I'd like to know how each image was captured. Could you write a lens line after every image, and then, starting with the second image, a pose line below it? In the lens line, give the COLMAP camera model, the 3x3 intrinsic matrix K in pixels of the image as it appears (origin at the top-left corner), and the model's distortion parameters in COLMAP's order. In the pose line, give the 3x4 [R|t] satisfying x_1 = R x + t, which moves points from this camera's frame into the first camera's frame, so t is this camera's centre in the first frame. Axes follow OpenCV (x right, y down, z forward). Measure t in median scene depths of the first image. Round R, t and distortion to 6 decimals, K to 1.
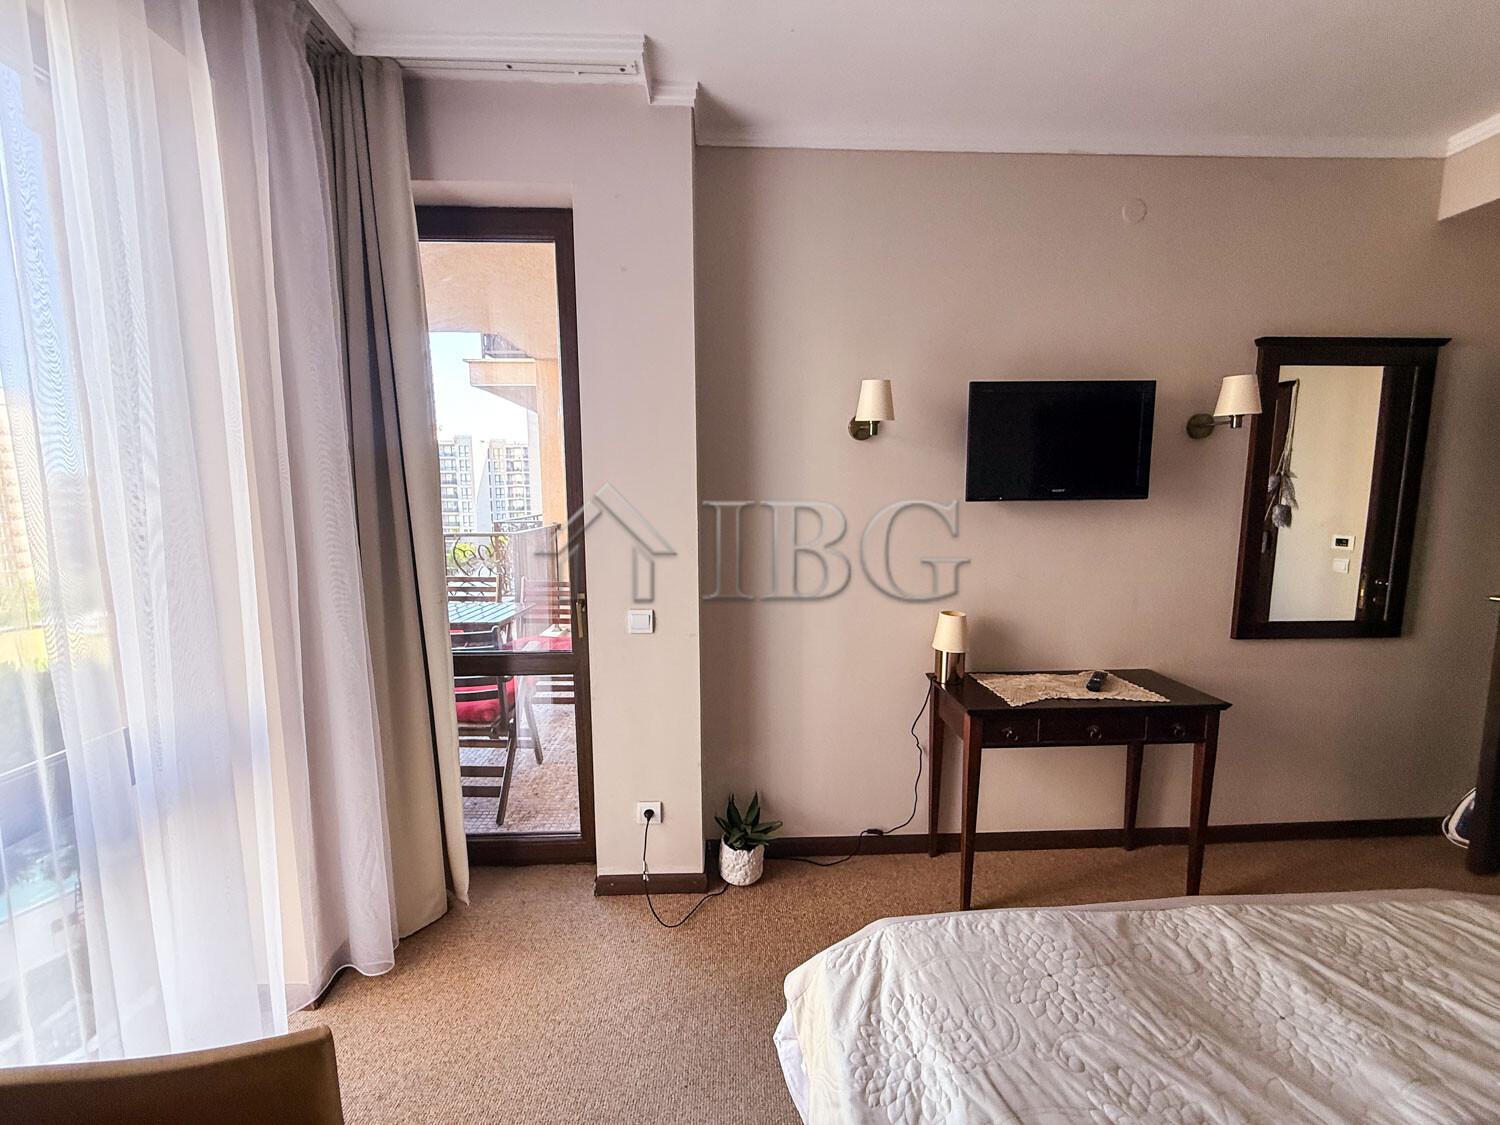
lens RADIAL K [[597.8, 0, 746.6], [0, 597.8, 562.8], [0, 0, 1]] dist [0.001758, 0.000088]
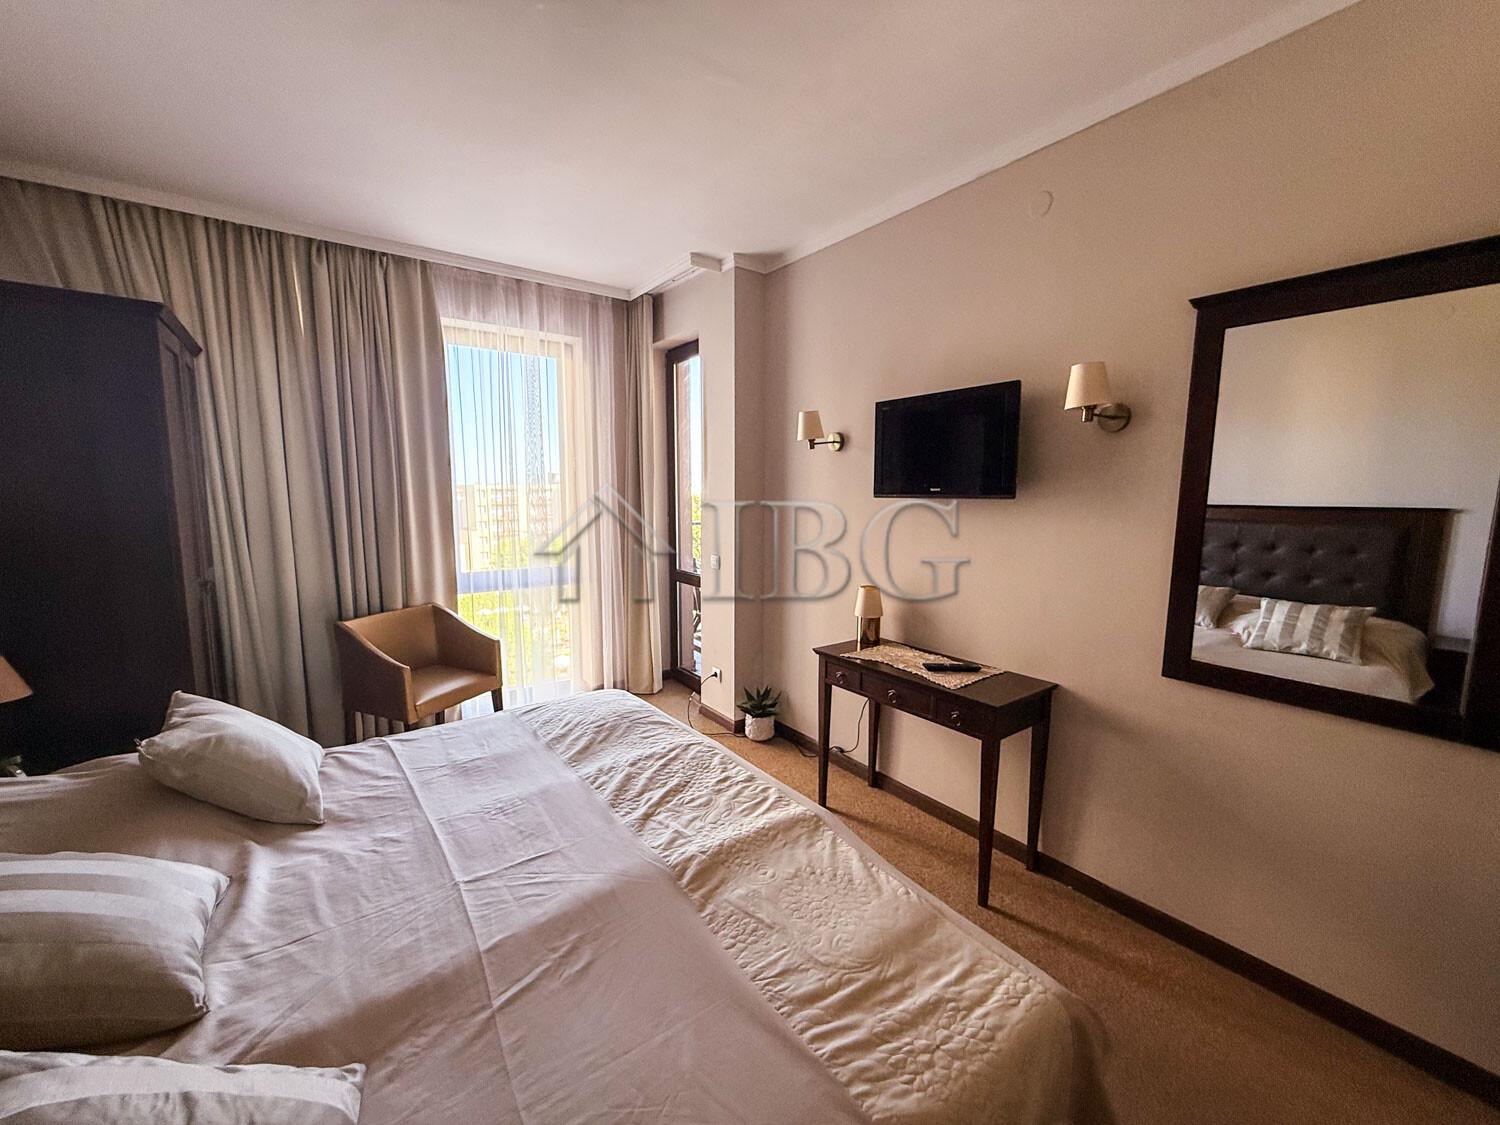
lens RADIAL K [[597.8, 0, 746.6], [0, 597.8, 562.8], [0, 0, 1]] dist [0.001758, 0.000088]
pose [[0.558075, 0.109809, -0.822492, 1.238241], [-0.105026, 0.992581, 0.061254, -0.015334], [0.823117, 0.052199, 0.565468, 0.079281]]
